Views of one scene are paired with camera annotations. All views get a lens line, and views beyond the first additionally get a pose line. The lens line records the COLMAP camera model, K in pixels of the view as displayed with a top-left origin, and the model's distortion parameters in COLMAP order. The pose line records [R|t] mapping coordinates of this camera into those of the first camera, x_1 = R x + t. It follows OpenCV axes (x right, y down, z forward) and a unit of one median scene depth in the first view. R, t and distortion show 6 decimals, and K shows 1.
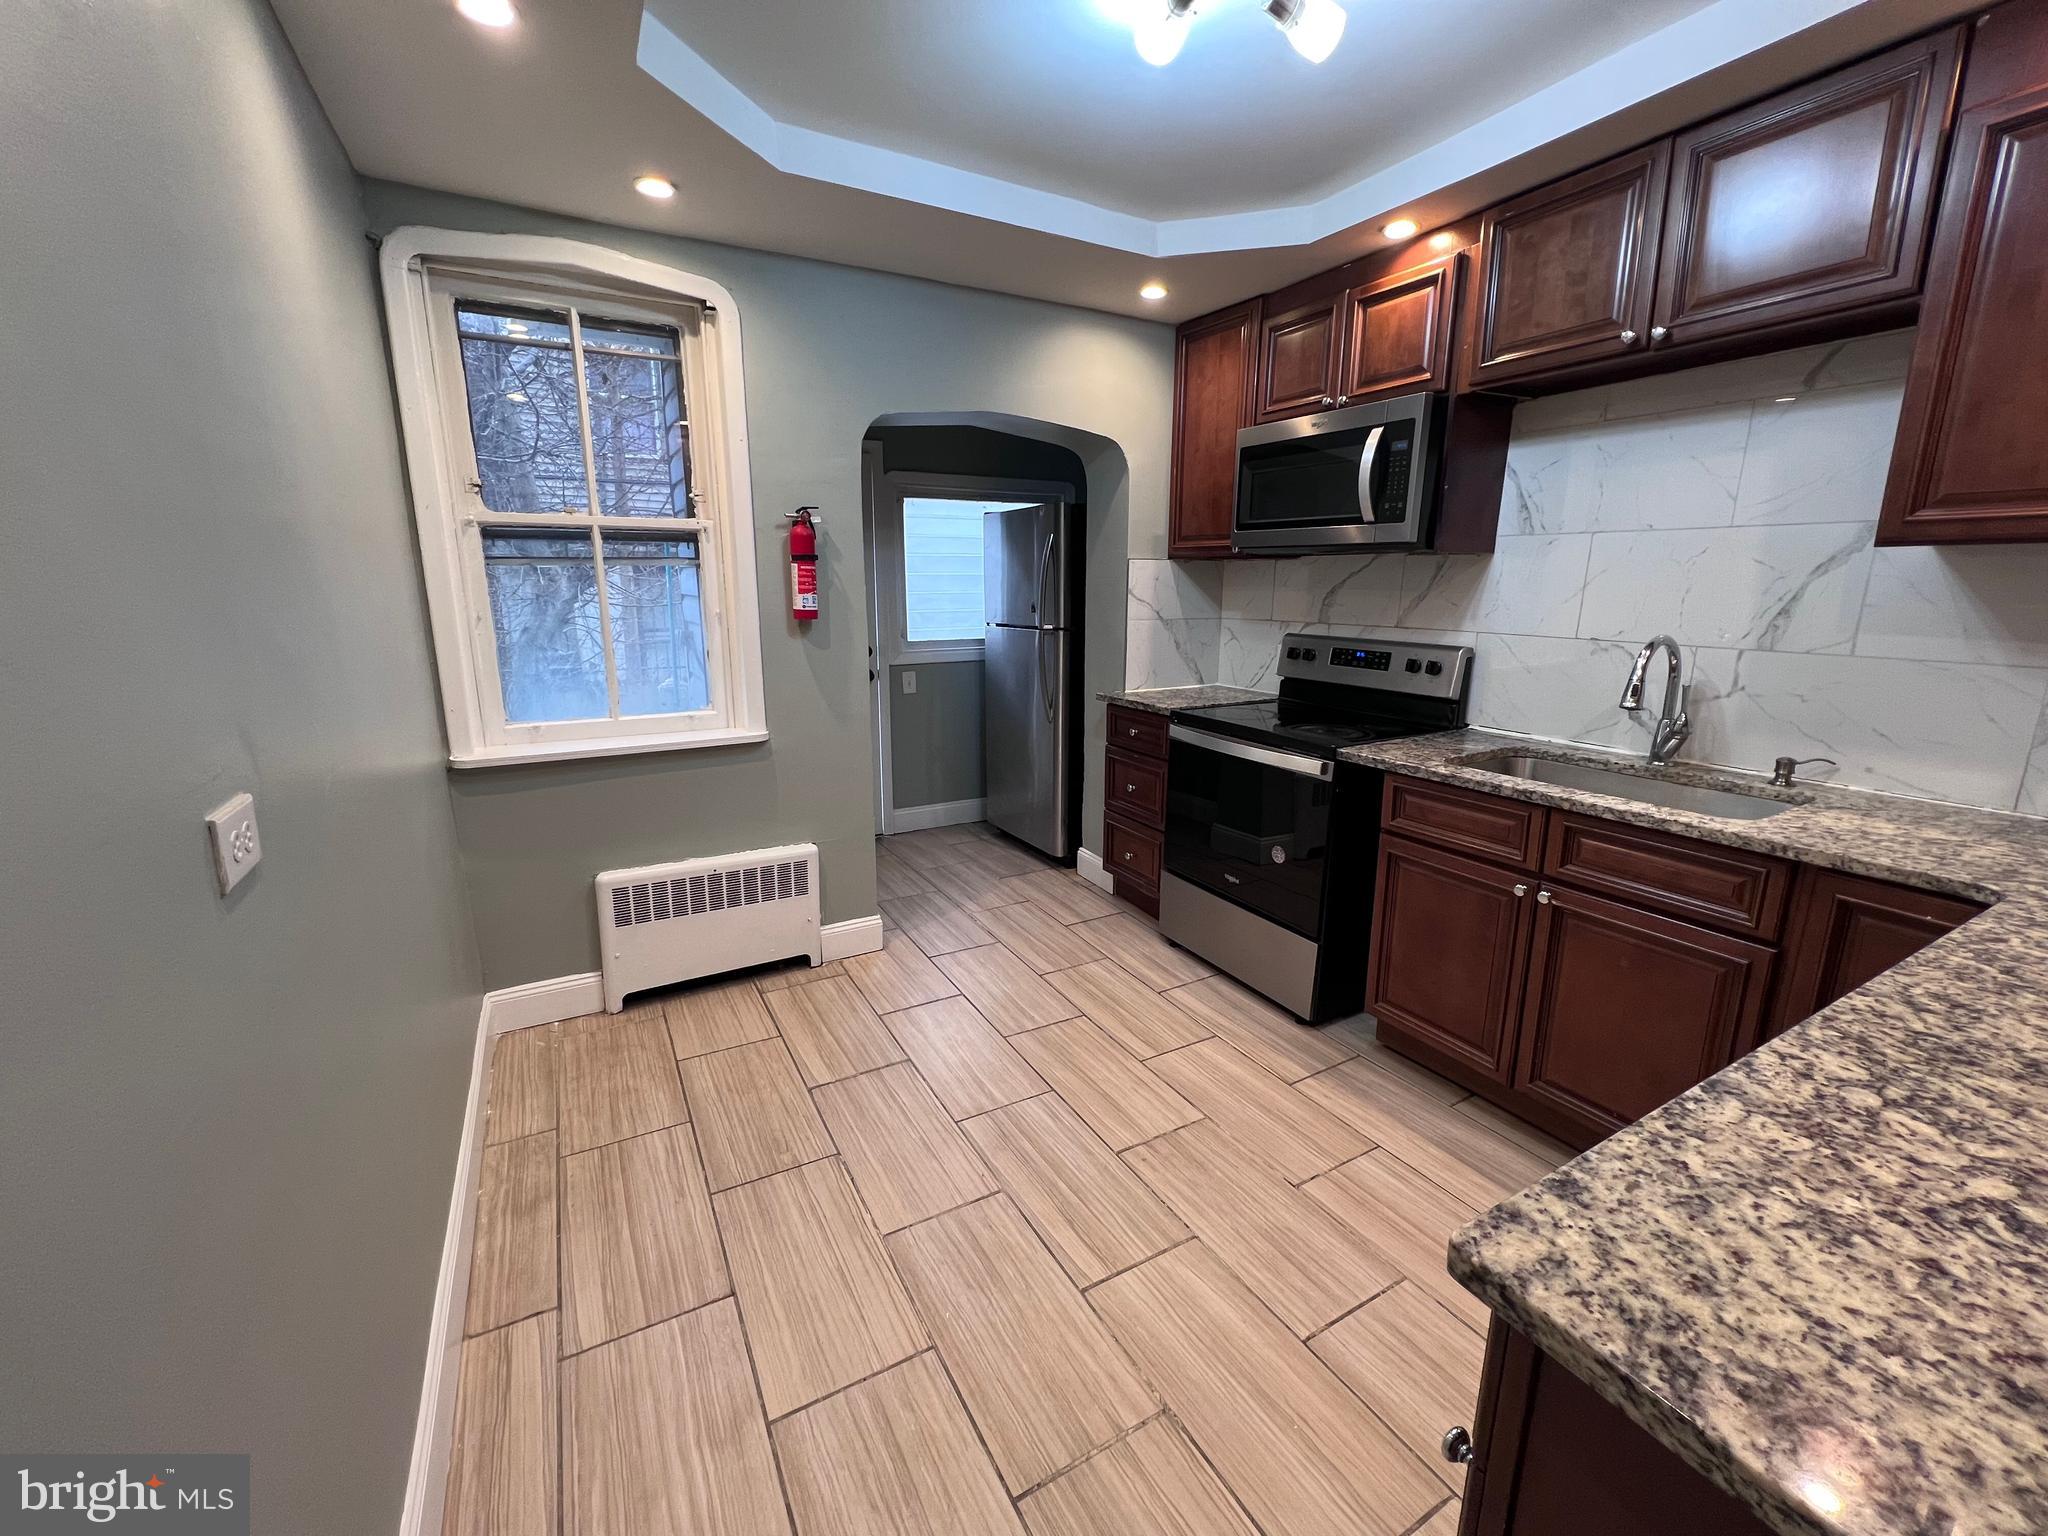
lens RADIAL K [[828.5, 0, 1025.2], [0, 828.5, 760.2], [0, 0, 1]] dist [0.001410, 0.000247]
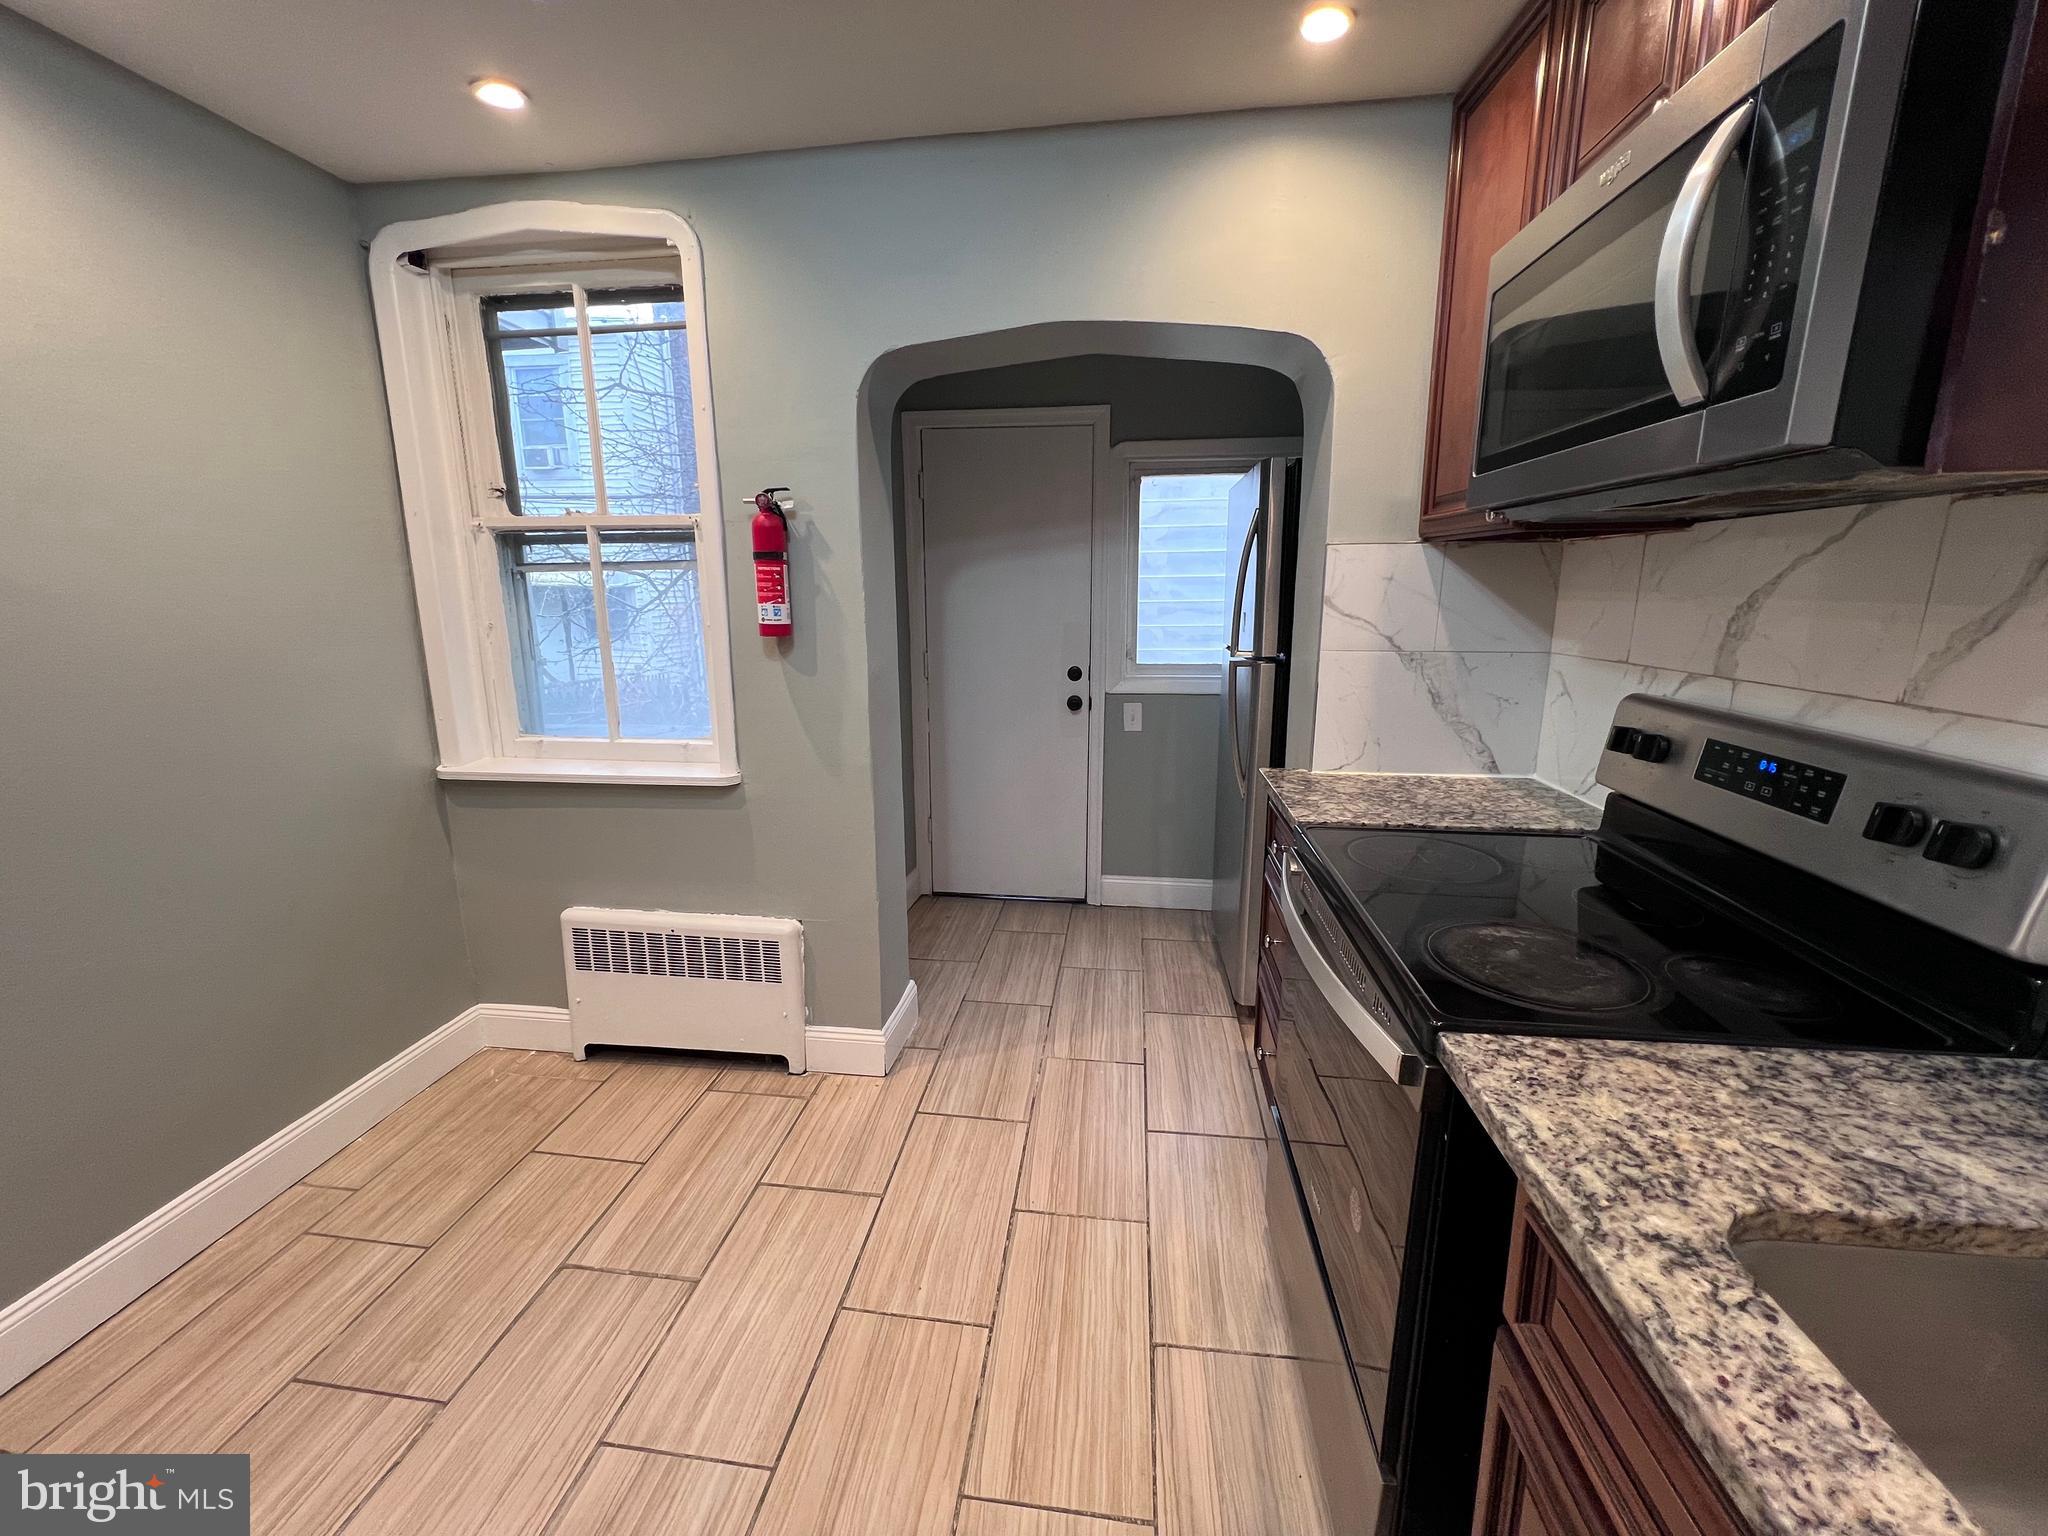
lens RADIAL K [[828.5, 0, 1016.7], [0, 828.5, 761.1], [0, 0, 1]] dist [0.001410, 0.000247]
pose [[0.800128, 0.117820, -0.588145, 0.368970], [-0.121135, 0.992056, 0.033938, -0.105479], [0.587471, 0.044091, 0.808043, 0.502083]]
